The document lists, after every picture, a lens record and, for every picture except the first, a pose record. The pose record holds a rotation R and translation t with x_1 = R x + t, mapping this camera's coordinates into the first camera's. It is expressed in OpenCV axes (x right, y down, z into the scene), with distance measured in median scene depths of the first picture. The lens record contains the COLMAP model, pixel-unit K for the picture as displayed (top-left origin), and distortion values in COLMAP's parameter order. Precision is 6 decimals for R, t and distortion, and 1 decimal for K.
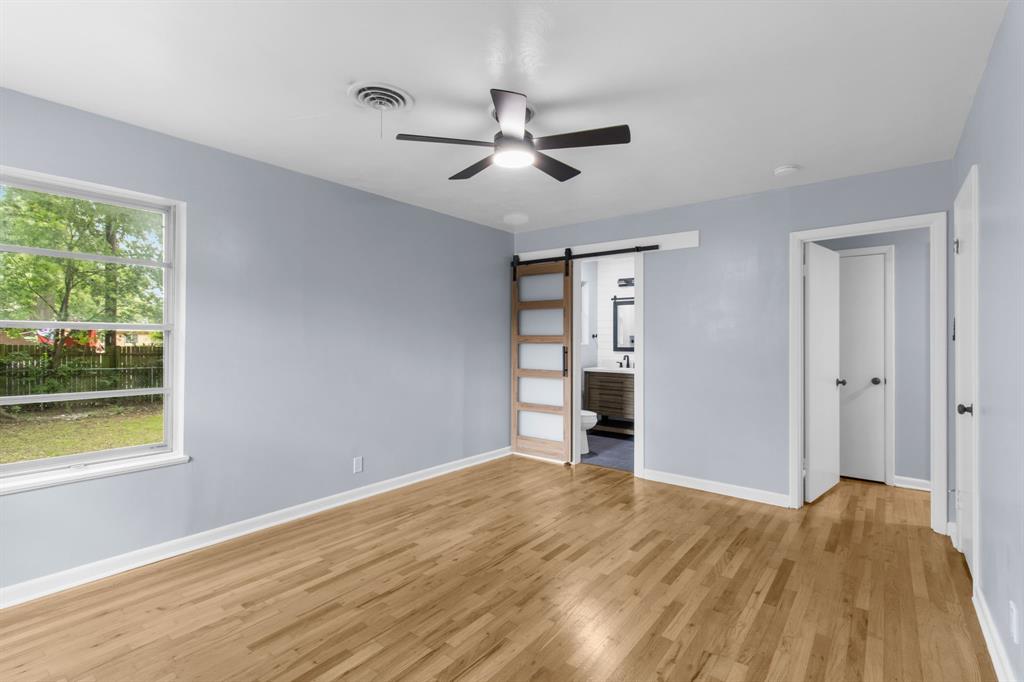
lens RADIAL K [[470.6, 0, 518.0], [0, 470.6, 335.1], [0, 0, 1]] dist [0.001275, -0.000518]
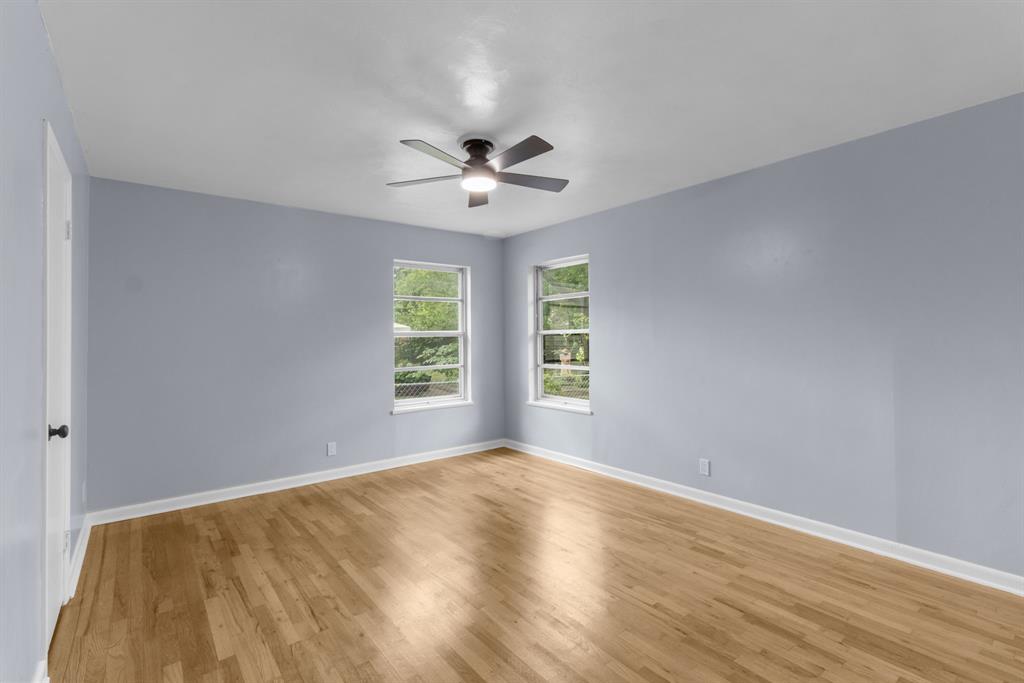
lens RADIAL K [[470.6, 0, 518.0], [0, 470.6, 335.6], [0, 0, 1]] dist [0.001275, -0.000518]
pose [[-0.224727, -0.001878, -0.974420, 0.698377], [0.017786, 0.999824, -0.006029, 0.006458], [0.974259, -0.018686, -0.224654, 0.867695]]
